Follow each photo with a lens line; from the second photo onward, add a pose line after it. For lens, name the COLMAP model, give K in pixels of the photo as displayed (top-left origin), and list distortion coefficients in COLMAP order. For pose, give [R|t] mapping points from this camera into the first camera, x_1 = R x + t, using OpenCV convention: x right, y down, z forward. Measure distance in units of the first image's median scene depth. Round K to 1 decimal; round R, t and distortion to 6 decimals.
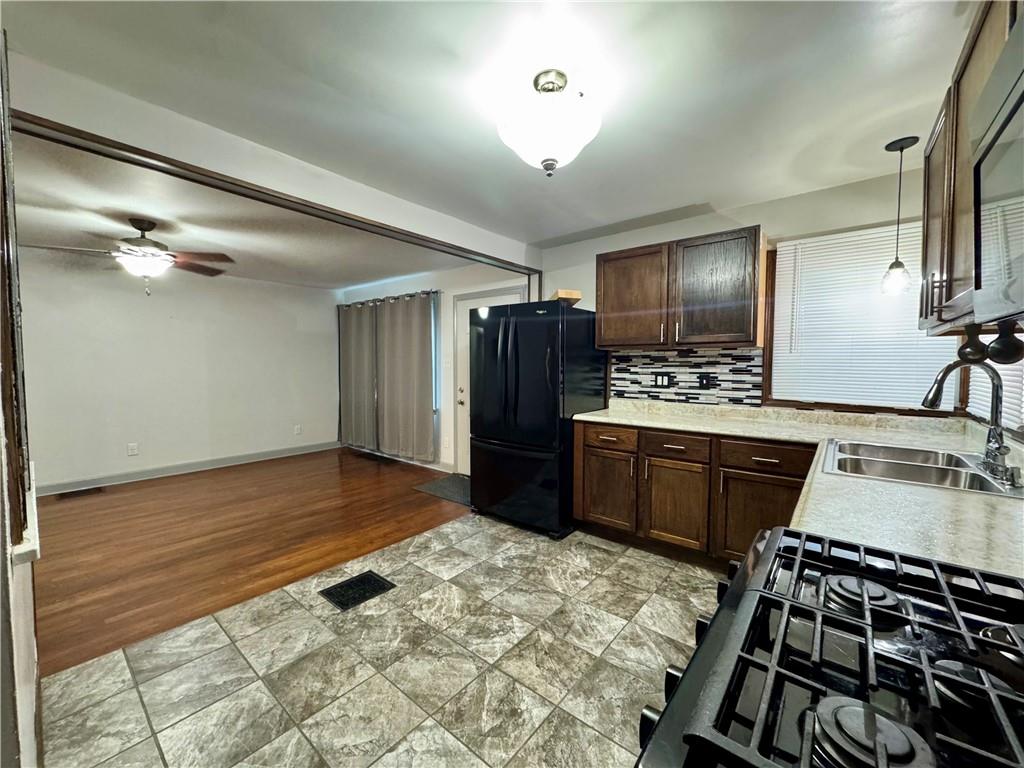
lens RADIAL K [[409.3, 0, 510.8], [0, 409.3, 382.1], [0, 0, 1]] dist [-0.000015, 0.000113]
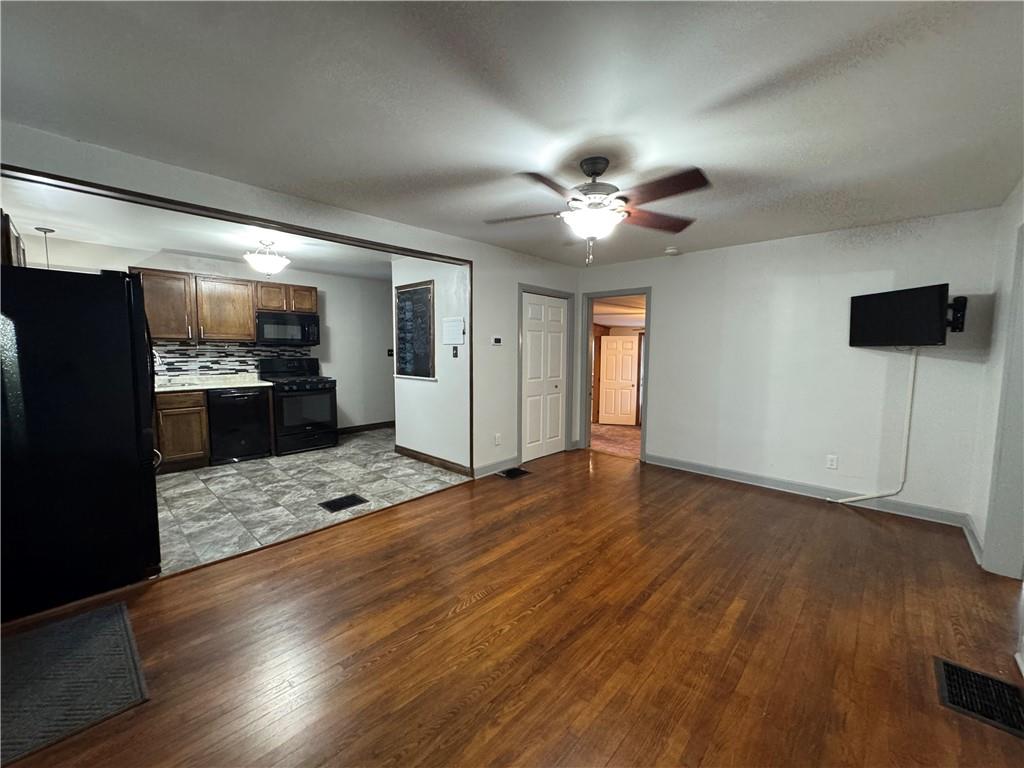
lens RADIAL K [[409.3, 0, 513.1], [0, 409.3, 384.3], [0, 0, 1]] dist [-0.000015, 0.000113]
pose [[-0.998409, -0.012260, 0.055031, -1.134399], [-0.004965, 0.991398, 0.130787, -0.135915], [-0.056161, 0.130306, -0.989882, 2.535346]]
